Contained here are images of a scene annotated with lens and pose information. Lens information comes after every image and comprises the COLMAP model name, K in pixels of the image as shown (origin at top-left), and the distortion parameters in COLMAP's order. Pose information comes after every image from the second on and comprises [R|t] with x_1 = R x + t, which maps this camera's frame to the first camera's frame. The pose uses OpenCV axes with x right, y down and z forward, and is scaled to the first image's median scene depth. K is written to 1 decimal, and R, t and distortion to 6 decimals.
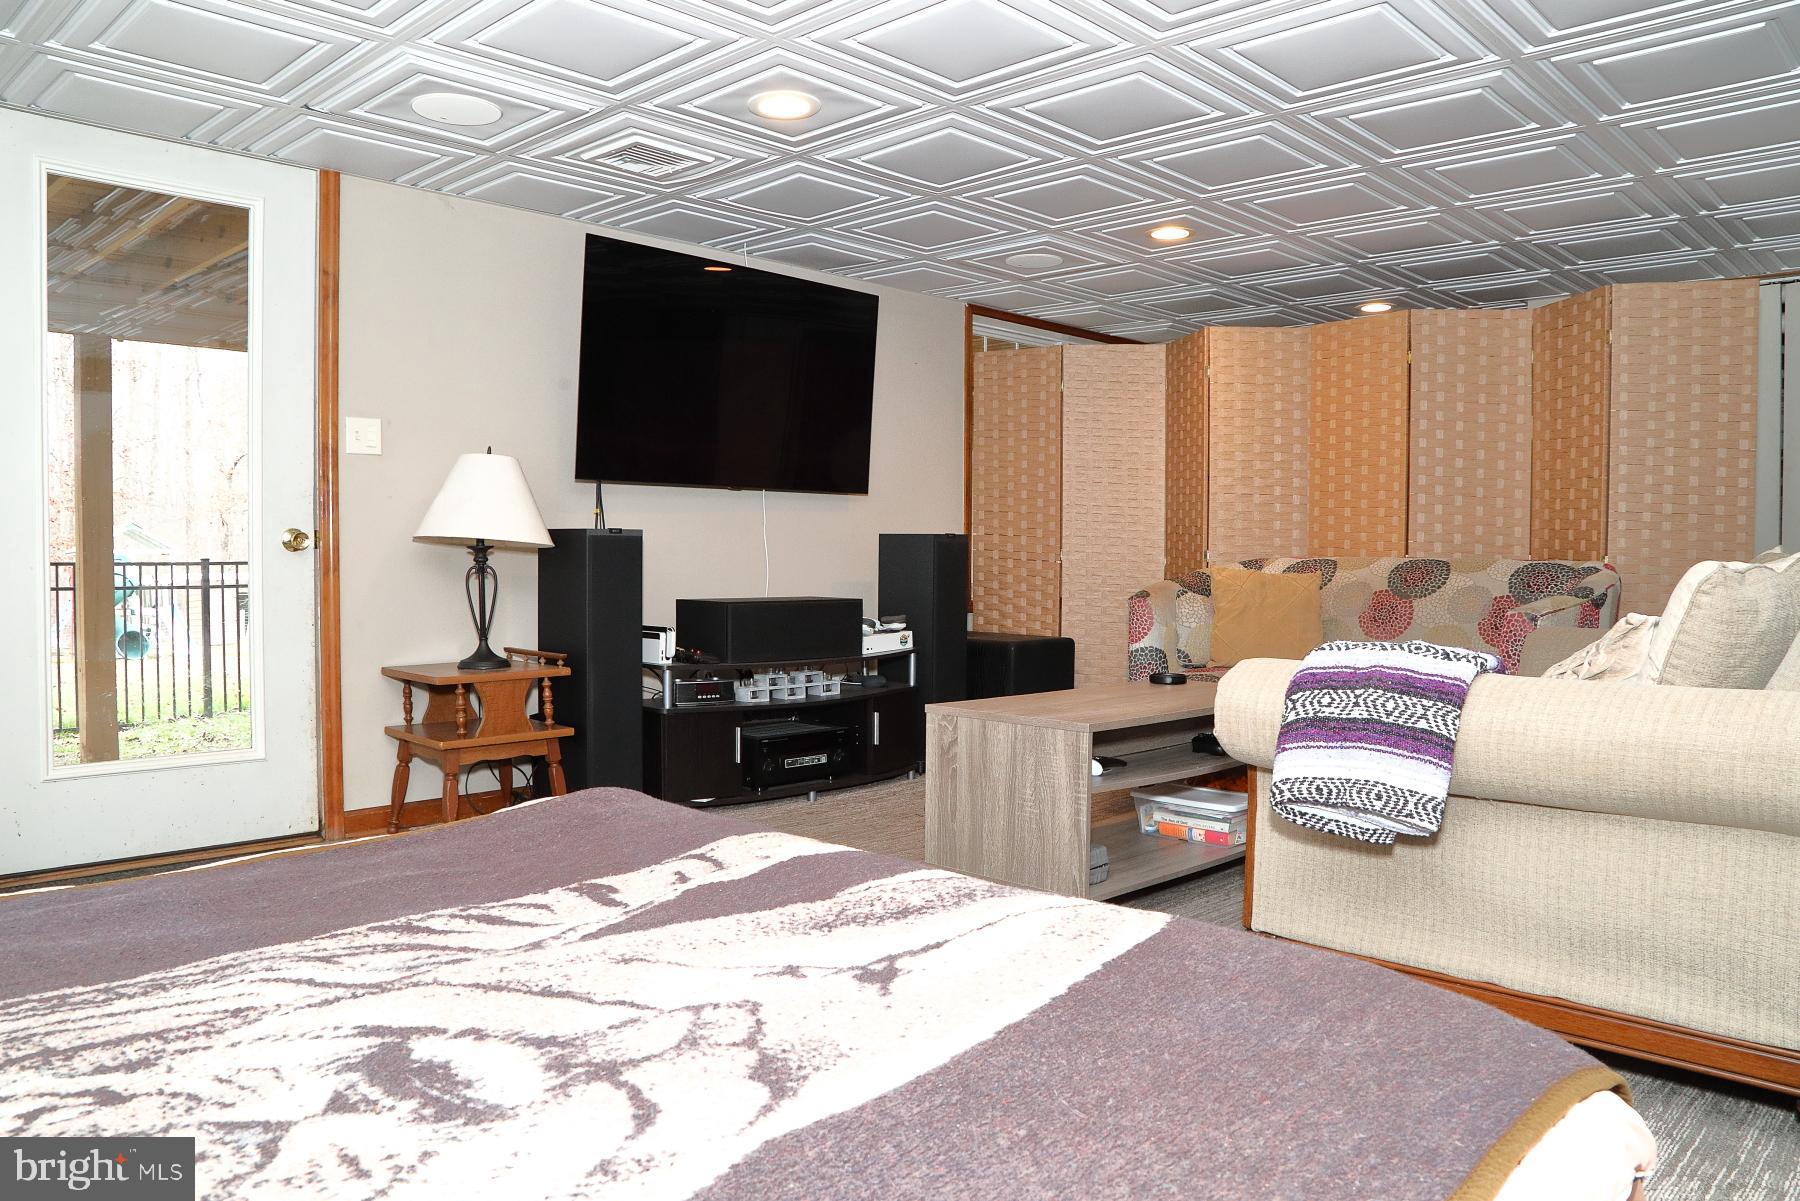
lens RADIAL K [[1261.4, 0, 900.0], [0, 1261.4, 600.5], [0, 0, 1]] dist [-0.130409, 0.082386]
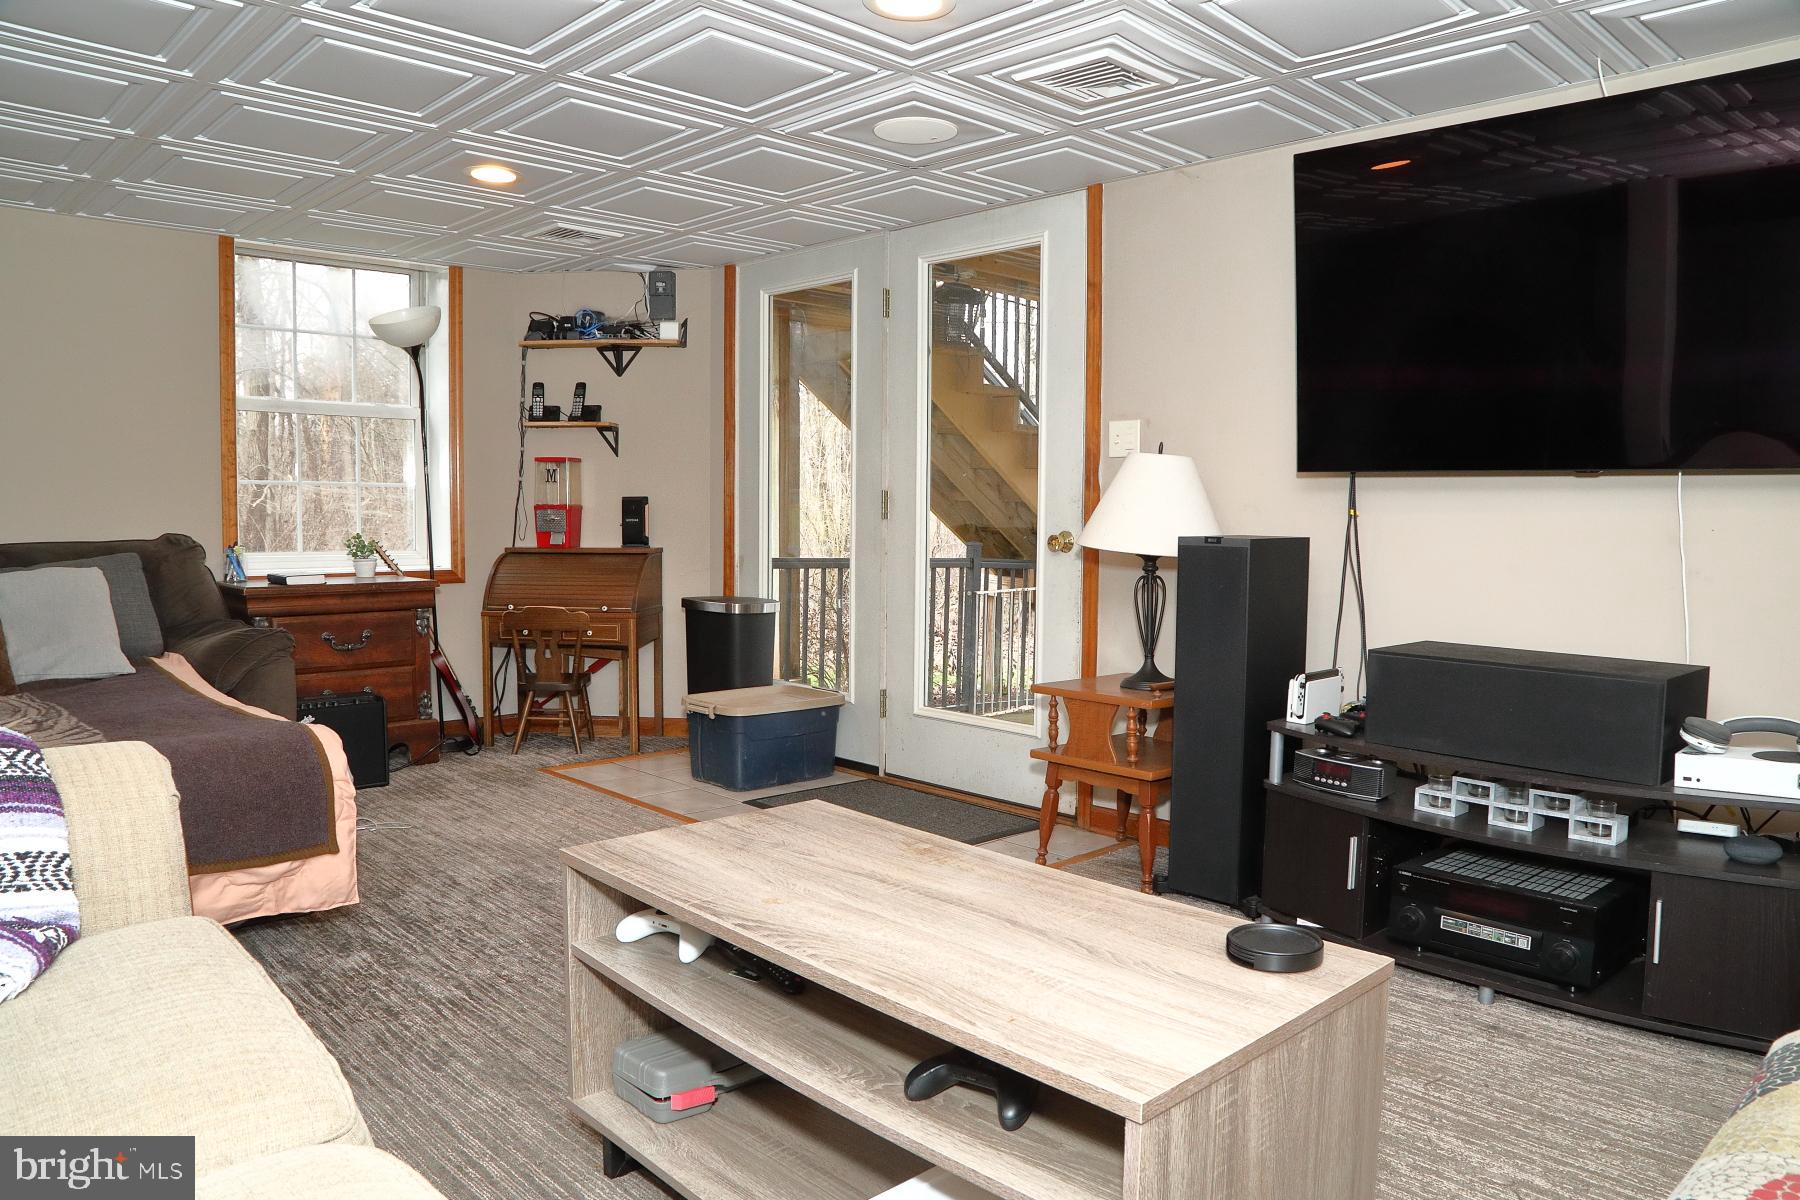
lens RADIAL K [[1261.4, 0, 900.0], [0, 1261.4, 600.0], [0, 0, 1]] dist [-0.130409, 0.082386]
pose [[-0.035554, 0.061473, -0.997475, 0.539324], [-0.048484, 0.996825, 0.063161, -0.055992], [0.998191, 0.050607, -0.032460, 0.800505]]
